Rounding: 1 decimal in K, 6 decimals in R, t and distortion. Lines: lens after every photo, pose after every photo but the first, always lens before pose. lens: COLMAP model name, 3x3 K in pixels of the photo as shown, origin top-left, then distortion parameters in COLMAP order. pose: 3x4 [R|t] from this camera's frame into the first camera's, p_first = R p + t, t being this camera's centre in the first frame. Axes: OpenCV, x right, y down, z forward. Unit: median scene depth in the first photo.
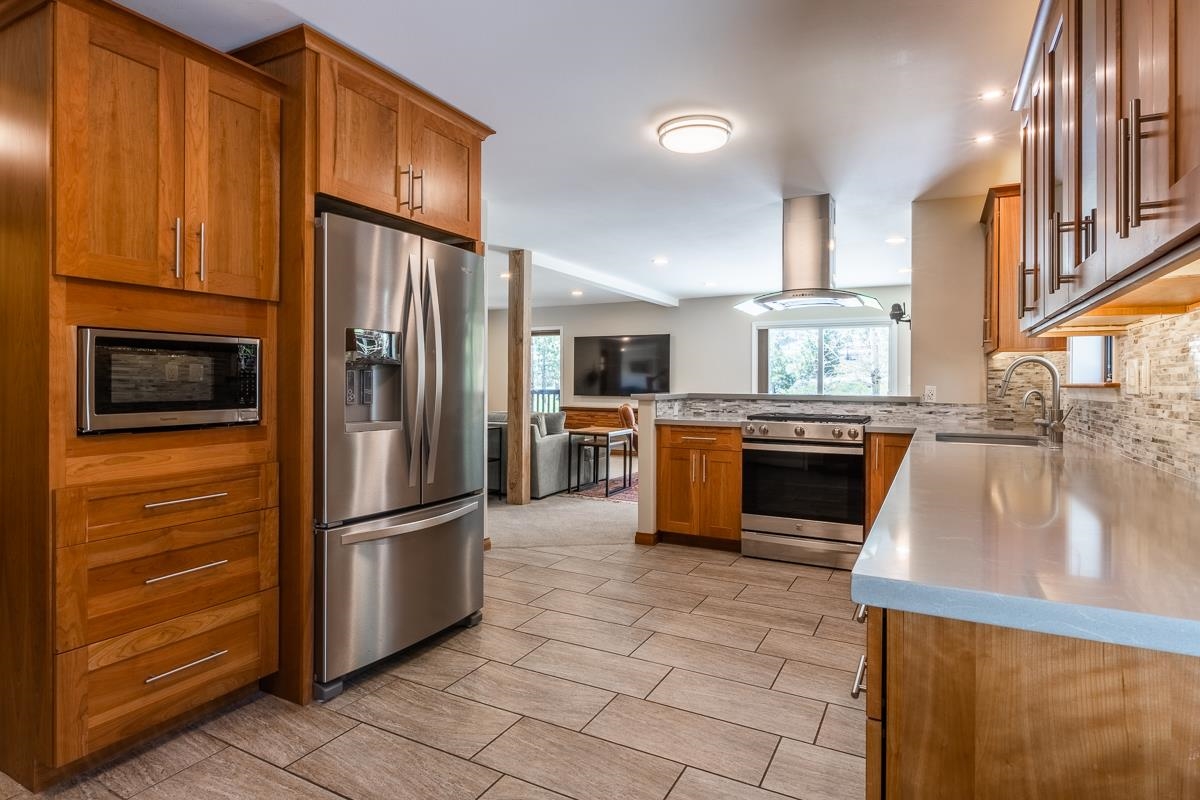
lens RADIAL K [[639.8, 0, 601.5], [0, 639.8, 388.3], [0, 0, 1]] dist [-0.000459, -0.000582]
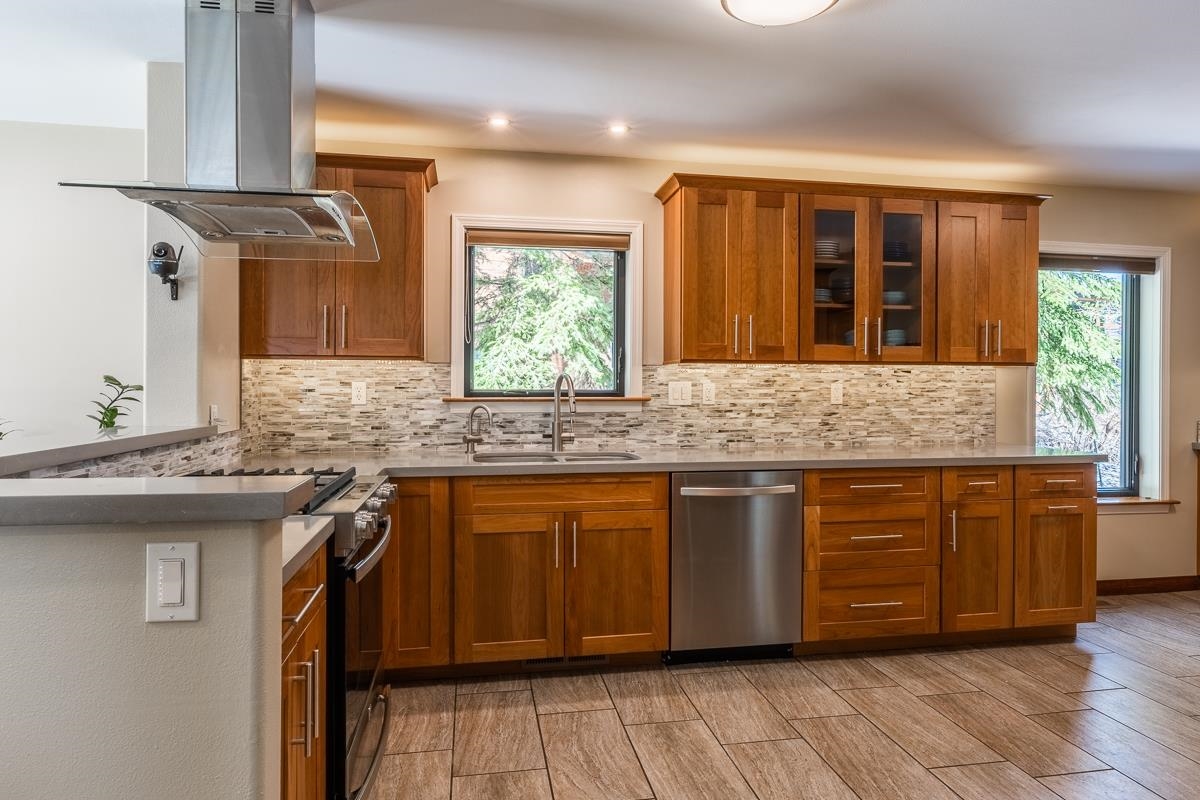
lens RADIAL K [[718.7, 0, 600.4], [0, 718.7, 397.8], [0, 0, 1]] dist [0.001429, -0.000713]
pose [[-0.621914, -0.015960, 0.782923, -0.275997], [-0.001586, 0.999816, 0.019121, -0.030652], [-0.783084, 0.010650, -0.621825, 1.590082]]
